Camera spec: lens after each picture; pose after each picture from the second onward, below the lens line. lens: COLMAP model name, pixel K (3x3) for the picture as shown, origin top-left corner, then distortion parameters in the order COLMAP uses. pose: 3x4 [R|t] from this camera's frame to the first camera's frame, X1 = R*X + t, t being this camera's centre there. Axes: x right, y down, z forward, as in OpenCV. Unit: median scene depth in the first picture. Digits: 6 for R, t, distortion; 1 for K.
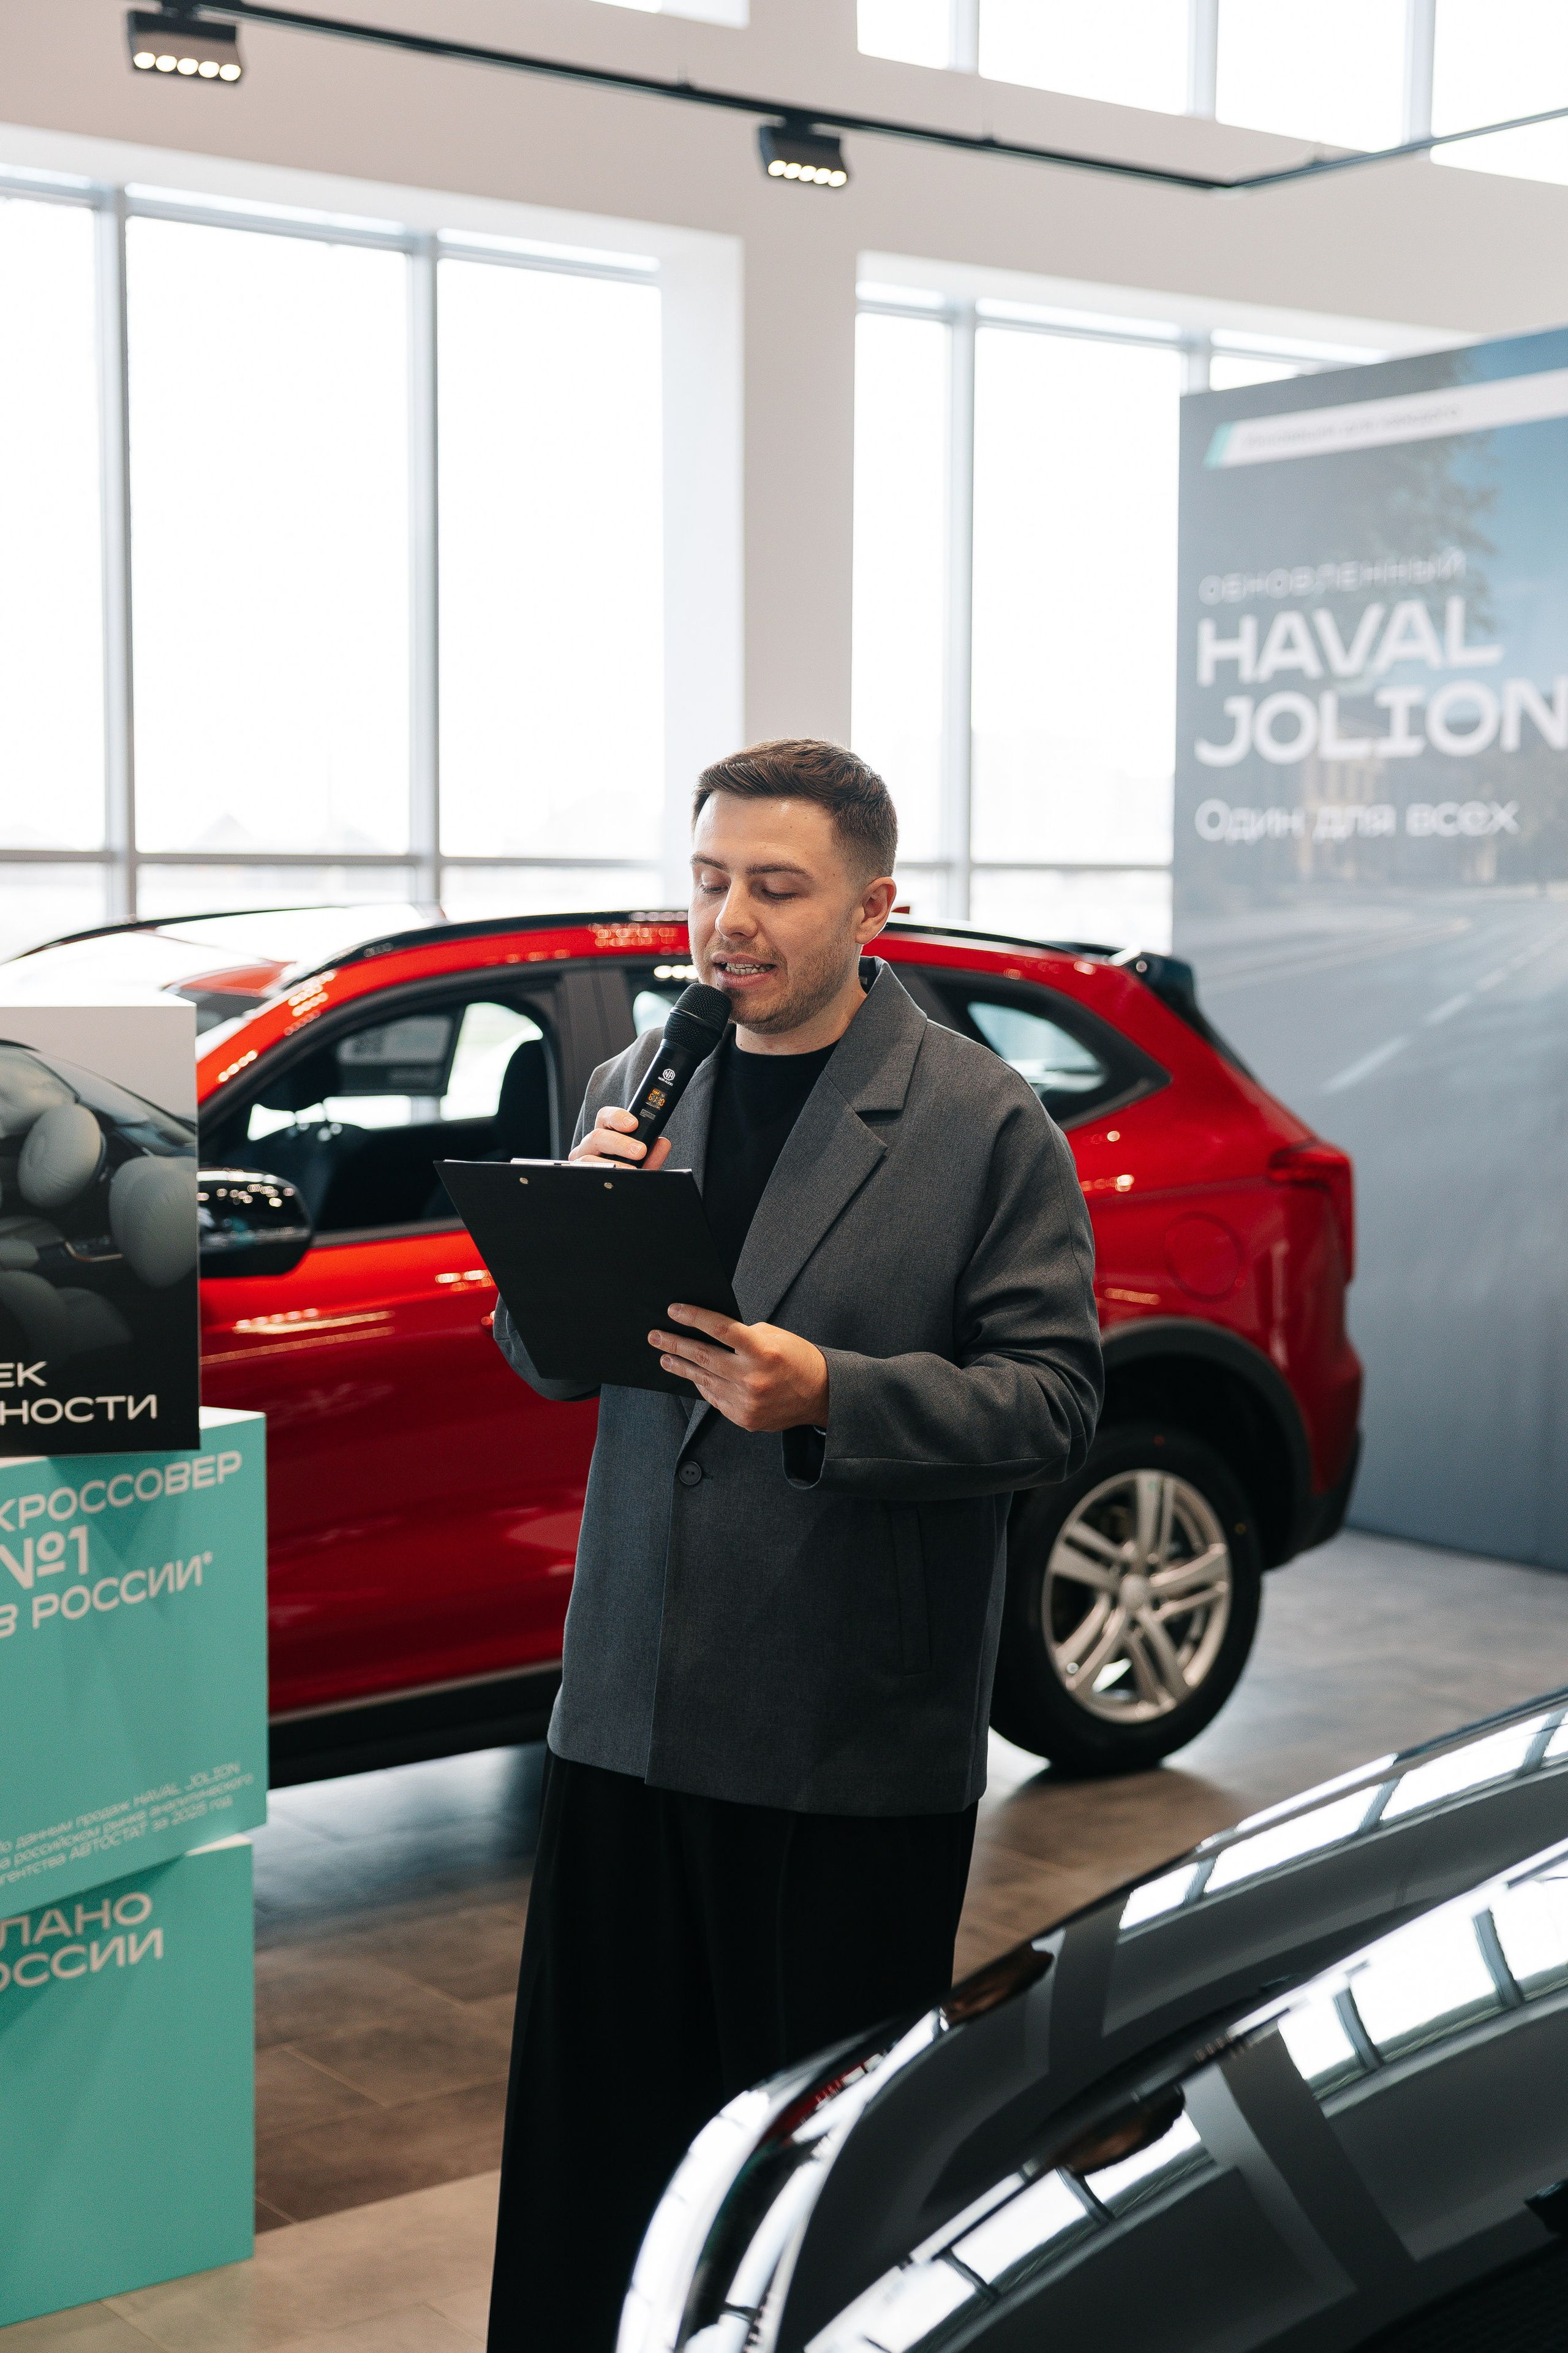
lens RADIAL K [[3460.4, 0, 782.5], [0, 3460.4, 1173.9], [0, 0, 1]] dist [0.058184, 0.099834]
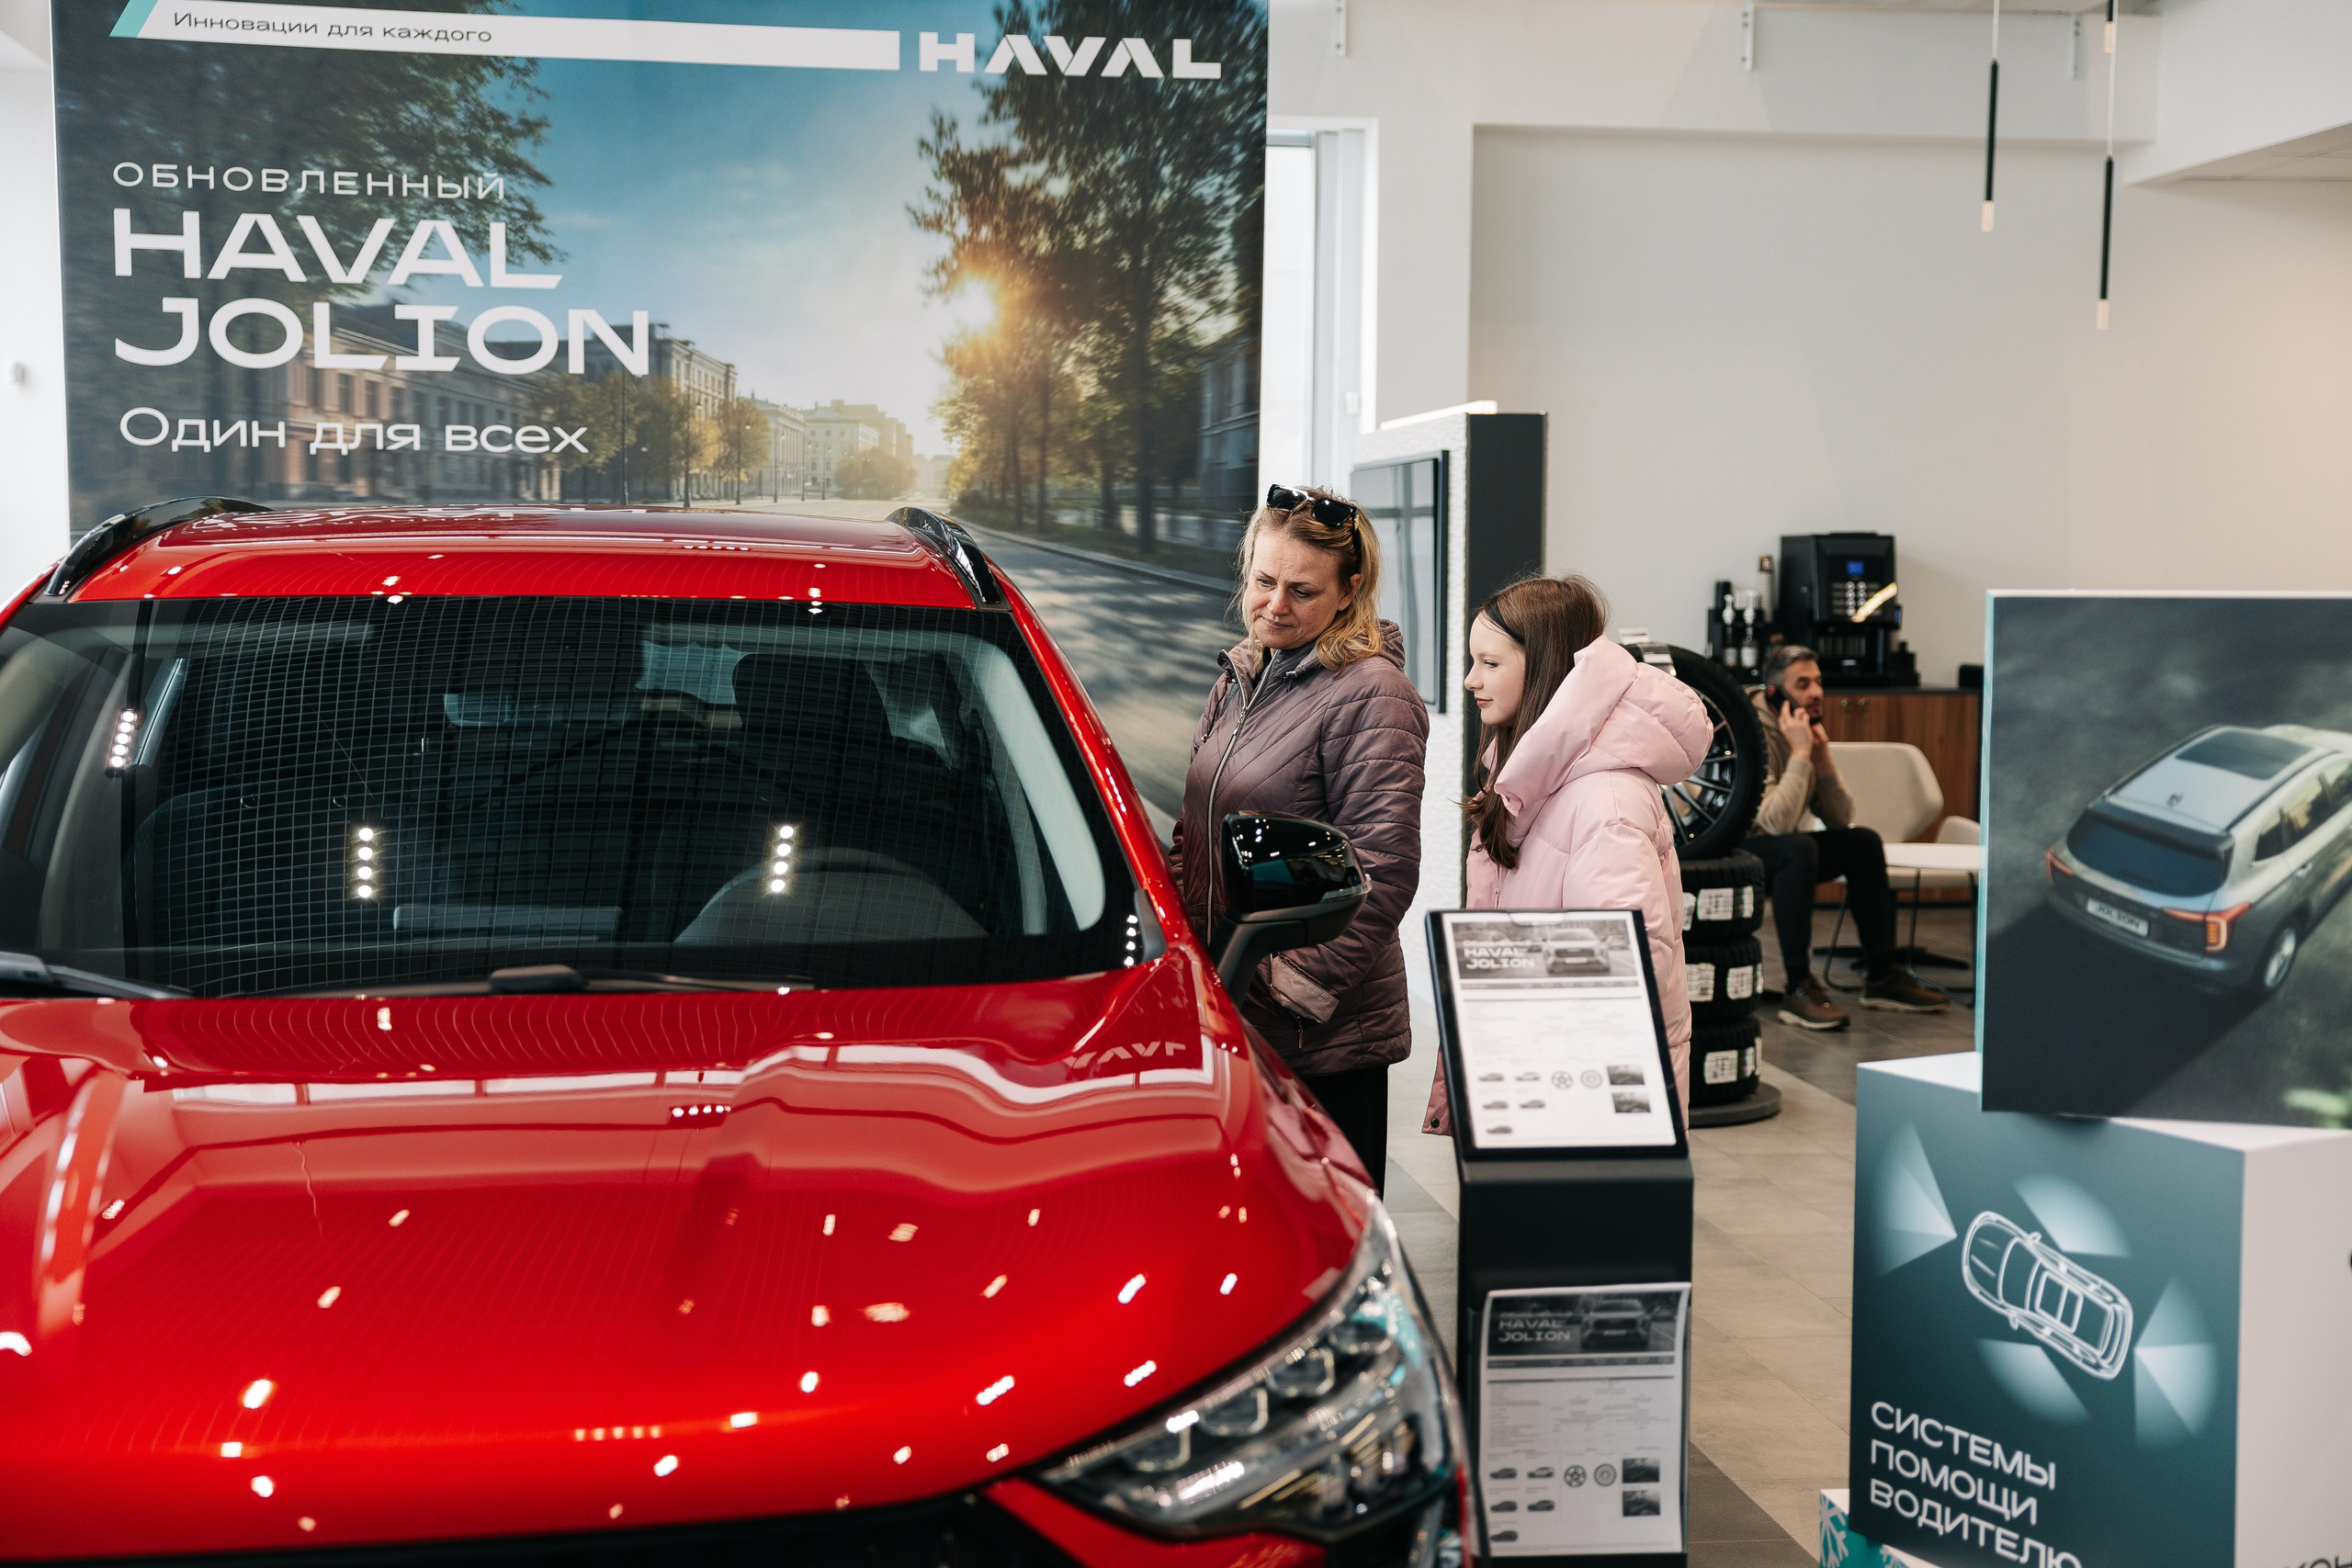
lens RADIAL K [[2952.1, 0, 1188.3], [0, 2952.1, 783.4], [0, 0, 1]] dist [0.002872, 0.355052]
pose [[0.471811, -0.064291, 0.879353, -0.476483], [0.062900, 0.997251, 0.039162, -0.022624], [-0.879453, 0.036835, 0.474558, 0.411925]]
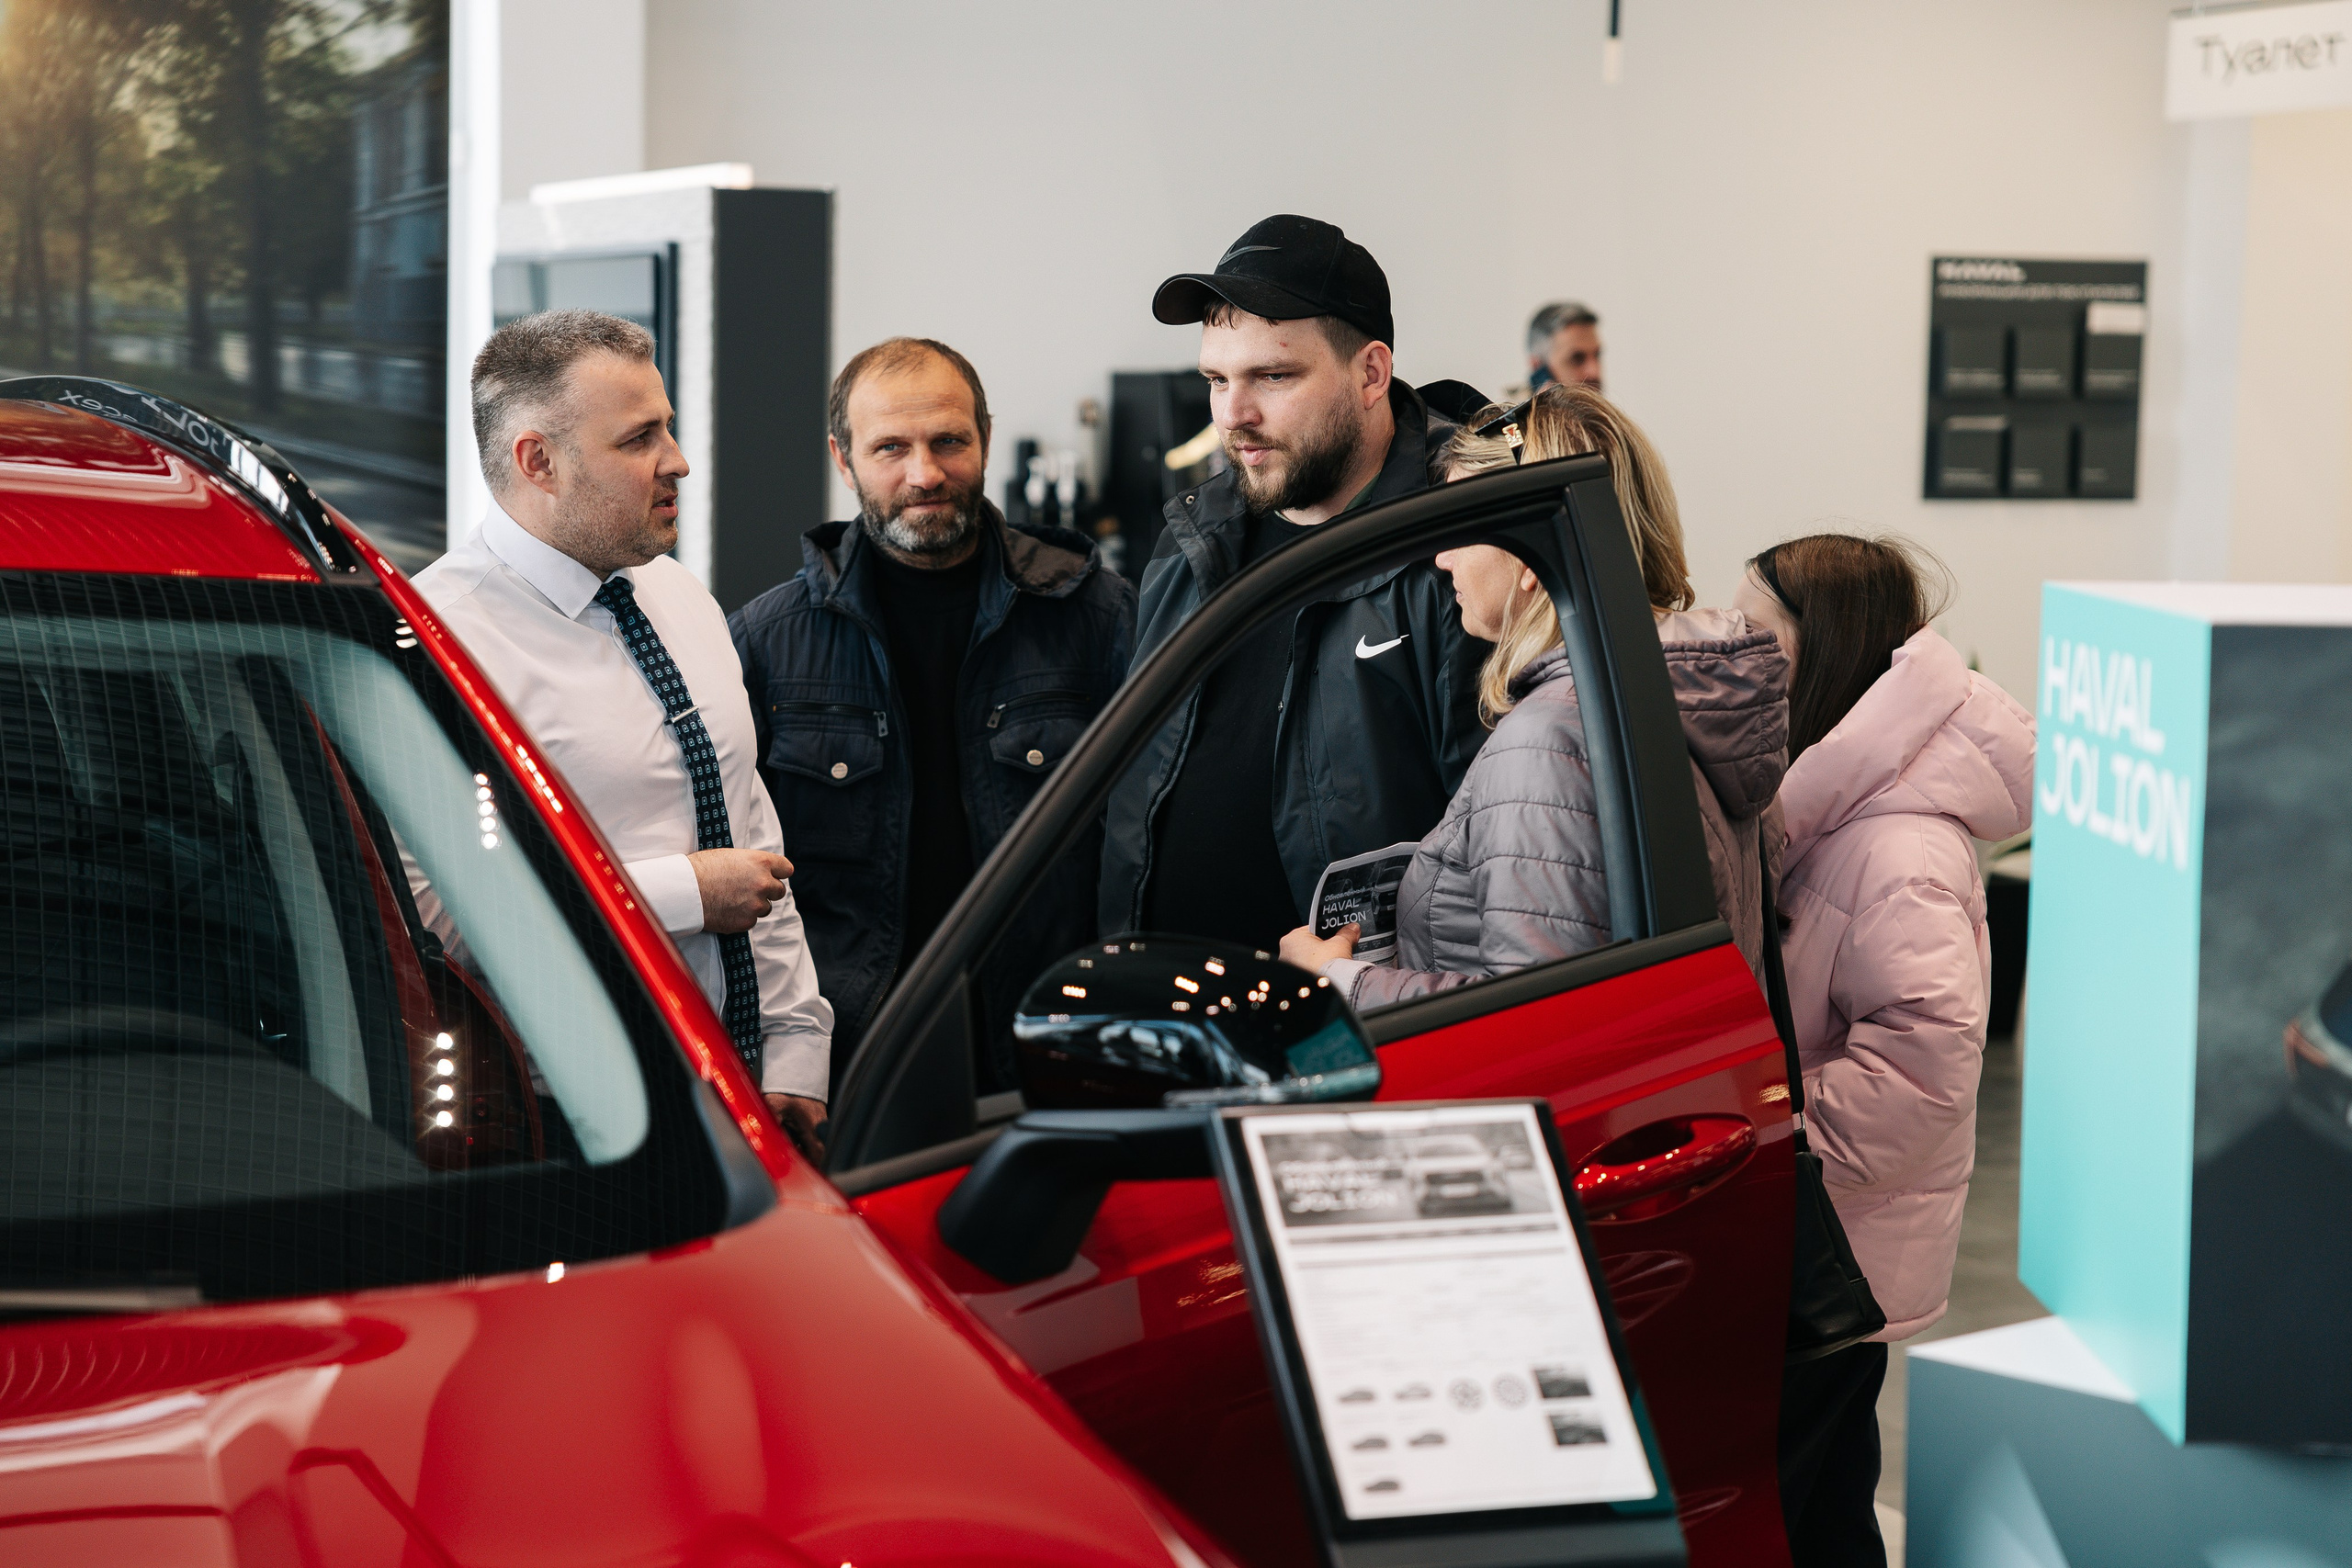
lens RADIAL K [[4434.4, 0, 1188.3], [0, 4434.4, 784.6], [0, 0, 1]] dist [0.238807, 0.190623]
pose [[0.233208, -0.083655, 0.968822, -0.463664], [0.055095, 0.995829, 0.072725, -0.040176], [-0.970865, 0.036417, 0.236844, 0.483720]]
